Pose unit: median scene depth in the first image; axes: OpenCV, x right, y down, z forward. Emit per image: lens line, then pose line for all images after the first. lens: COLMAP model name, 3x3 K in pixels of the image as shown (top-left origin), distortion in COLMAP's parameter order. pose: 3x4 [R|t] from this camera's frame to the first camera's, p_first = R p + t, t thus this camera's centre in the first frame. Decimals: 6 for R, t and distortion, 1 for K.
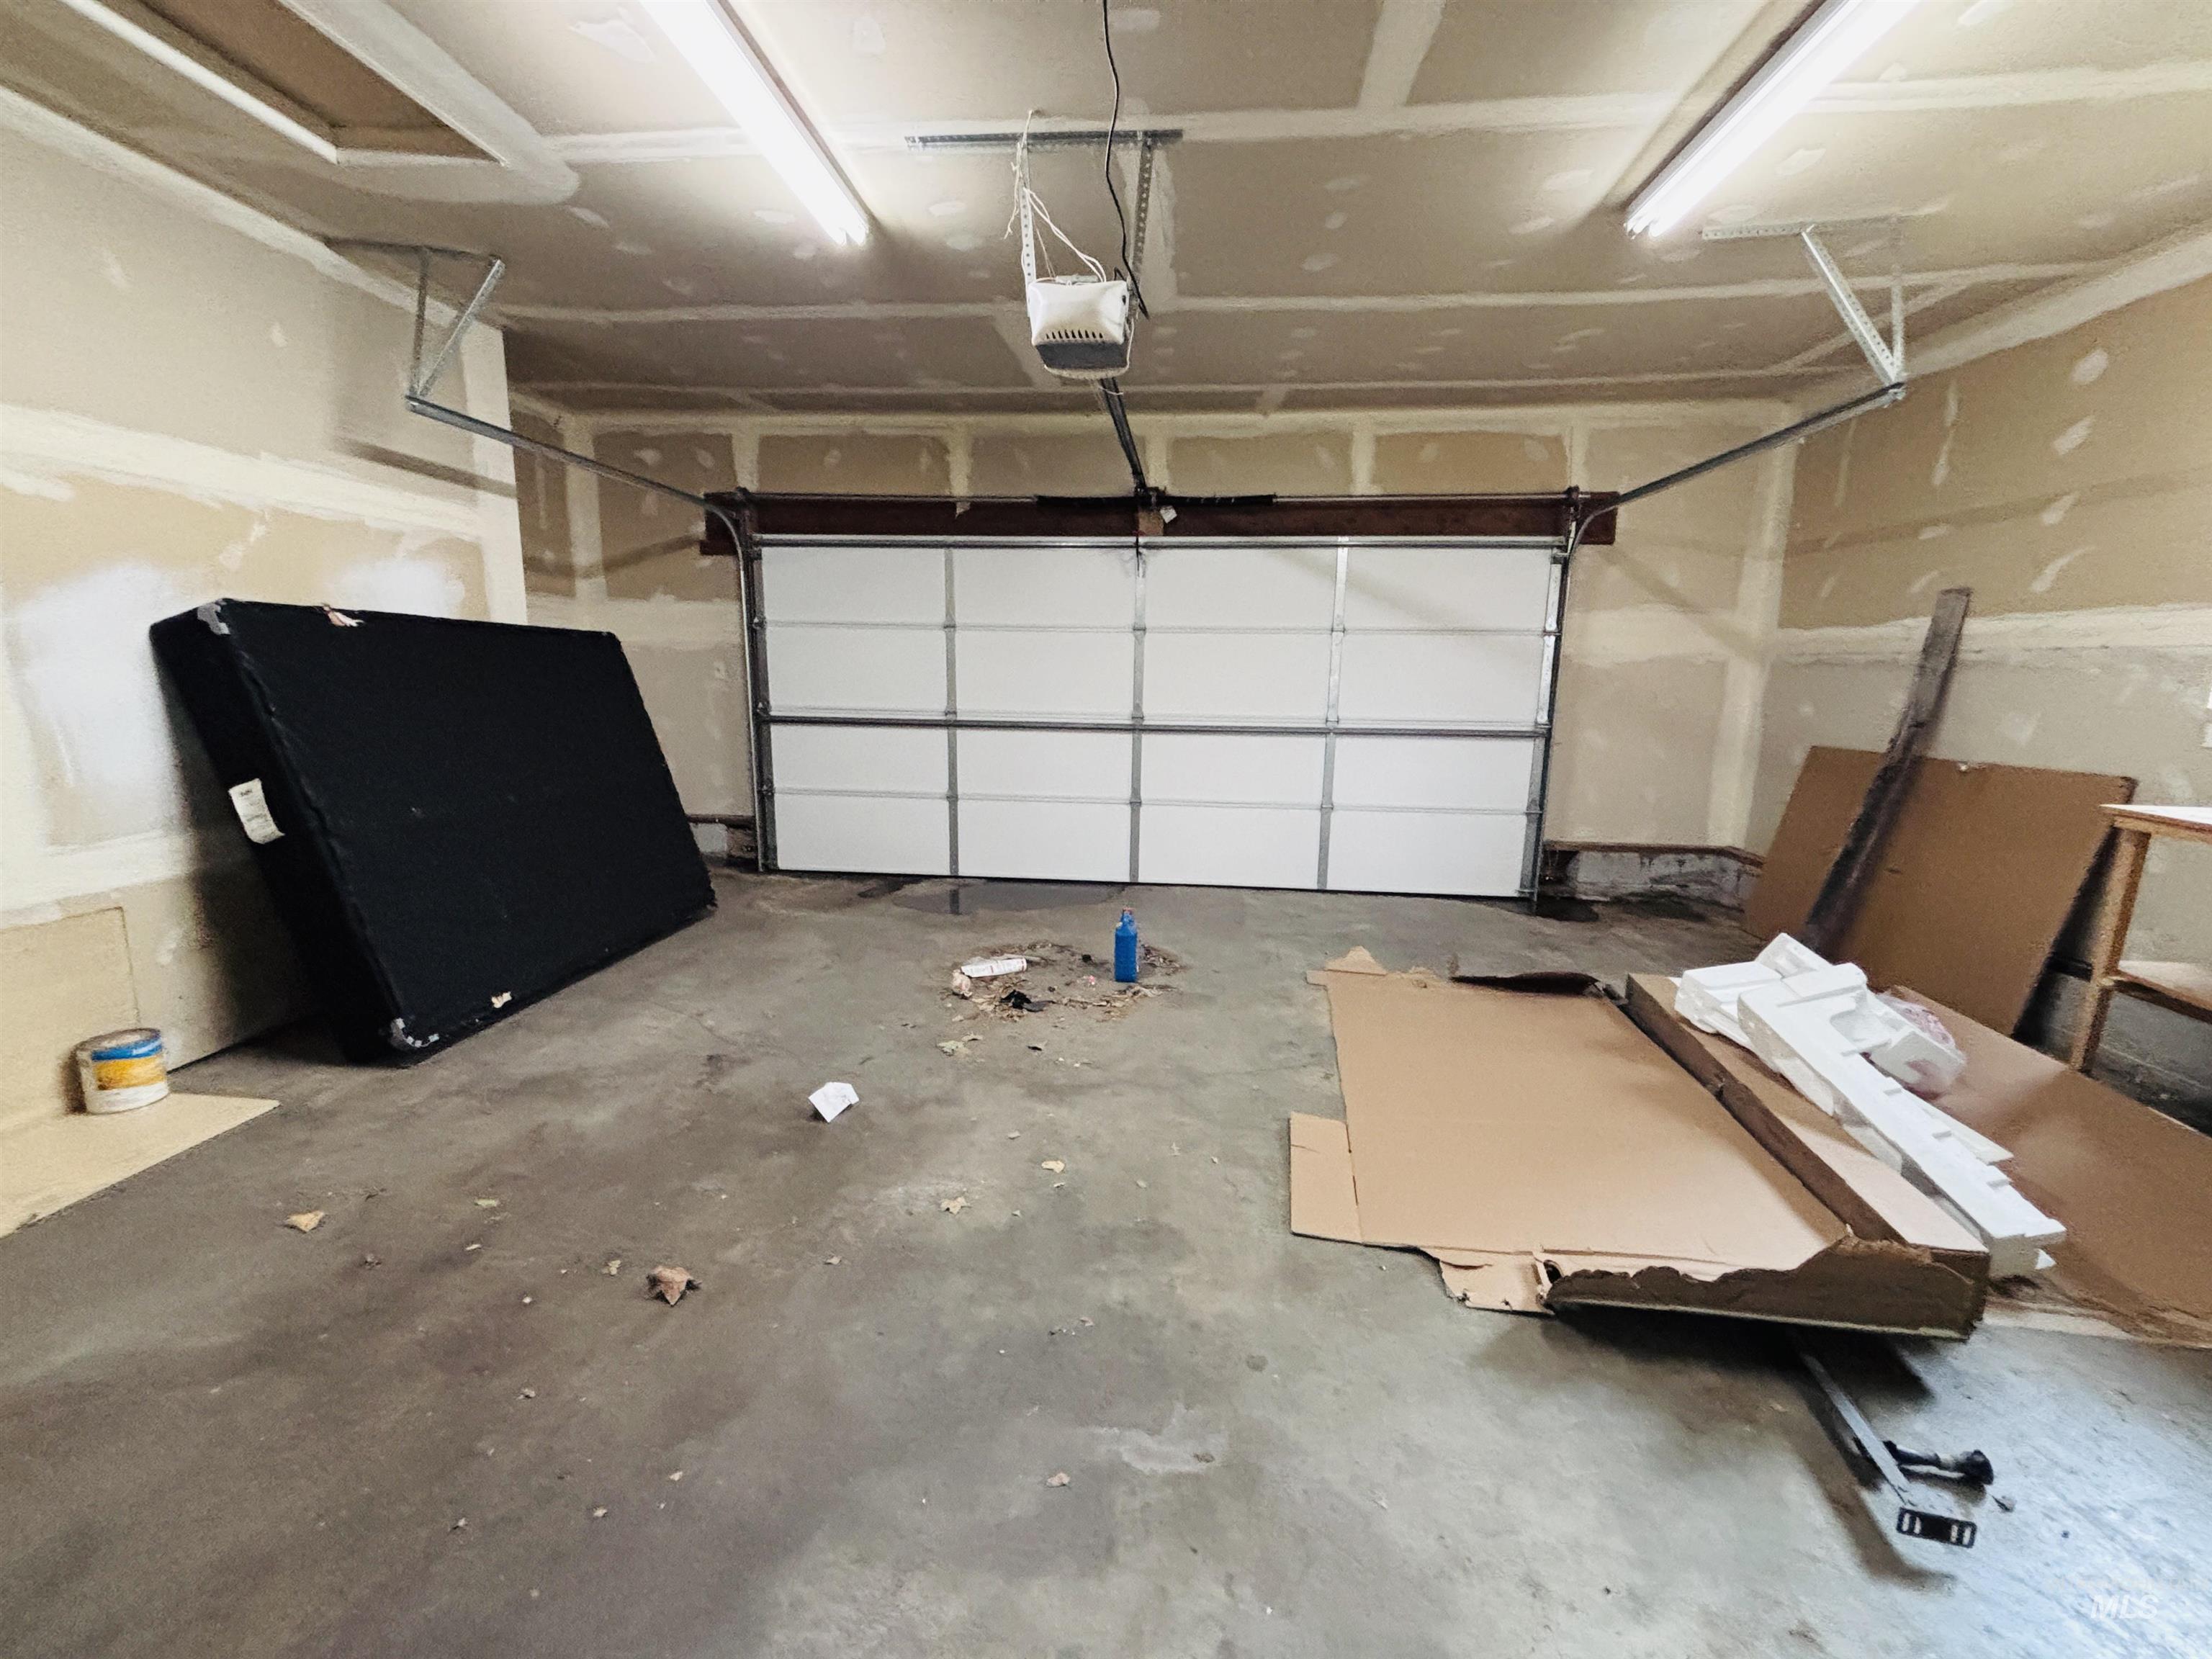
lens RADIAL K [[894.1, 0, 1104.5], [0, 894.1, 835.5], [0, 0, 1]] dist [-0.001601, -0.000155]
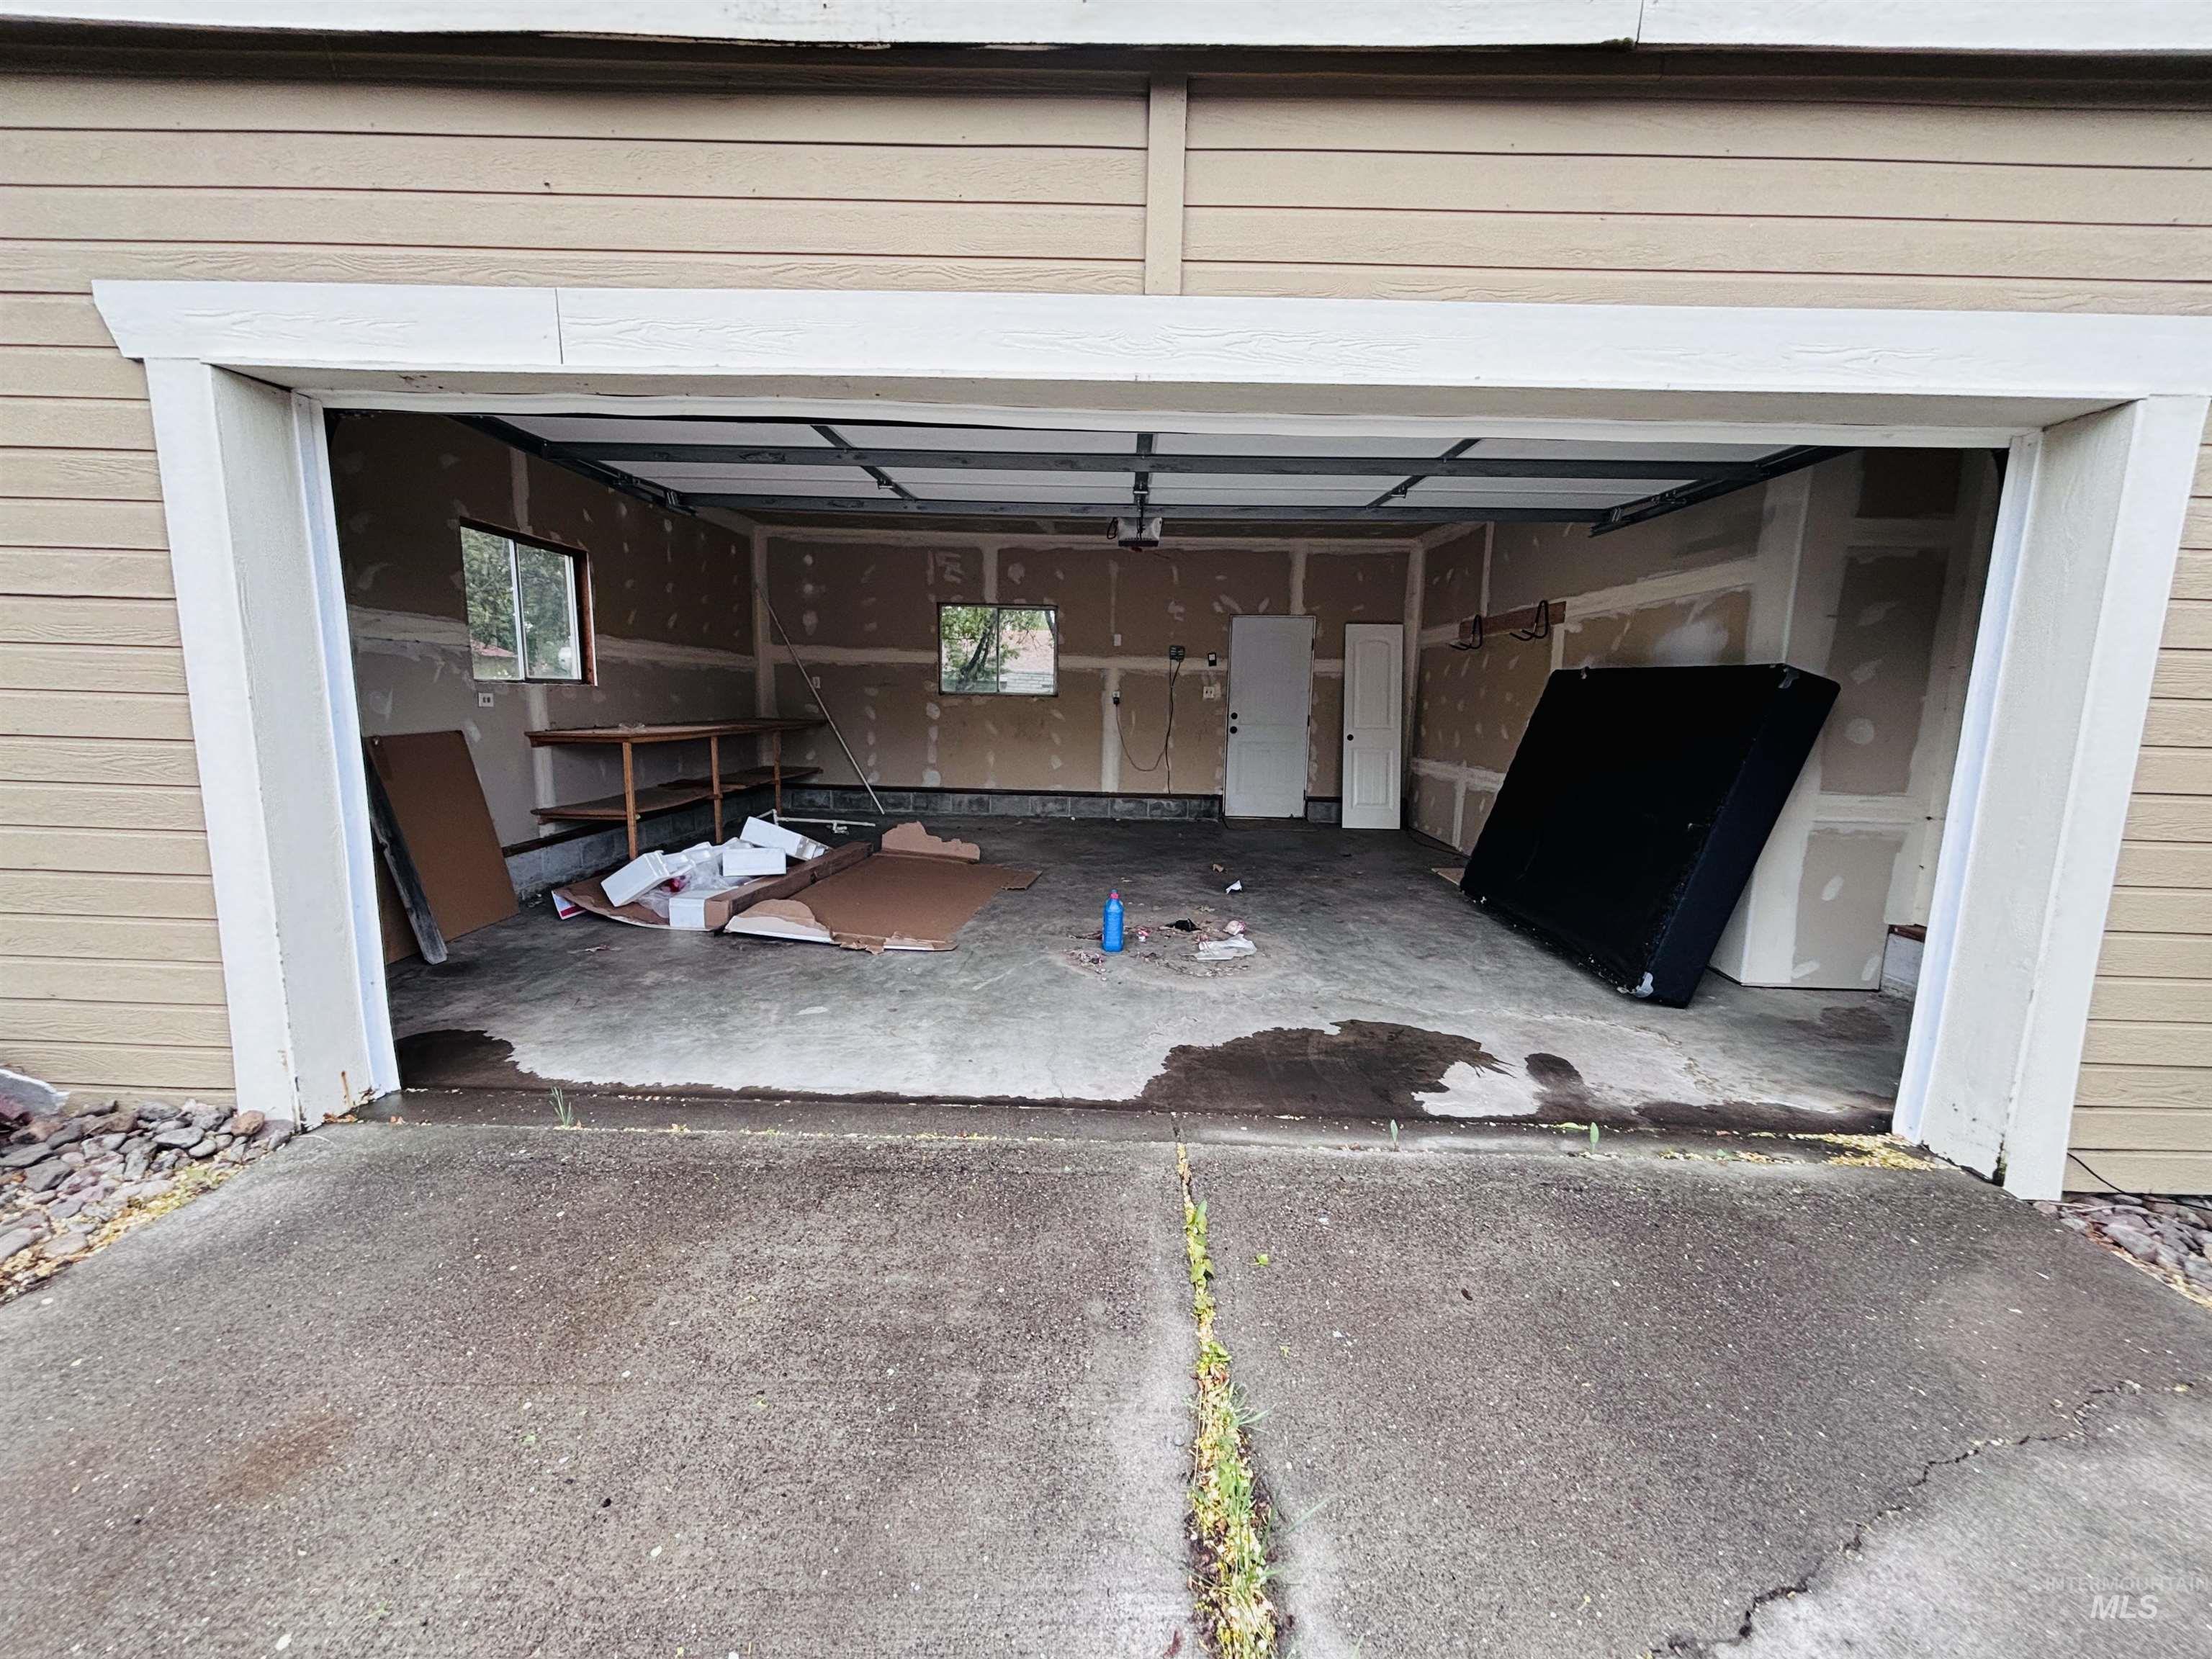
lens RADIAL K [[894.1, 0, 1105.8], [0, 894.1, 834.6], [0, 0, 1]] dist [-0.001601, -0.000155]
pose [[-0.995113, -0.029330, -0.094284, 0.165462], [-0.059098, 0.941865, 0.330753, -0.388331], [0.079102, 0.334709, -0.938996, 2.195136]]
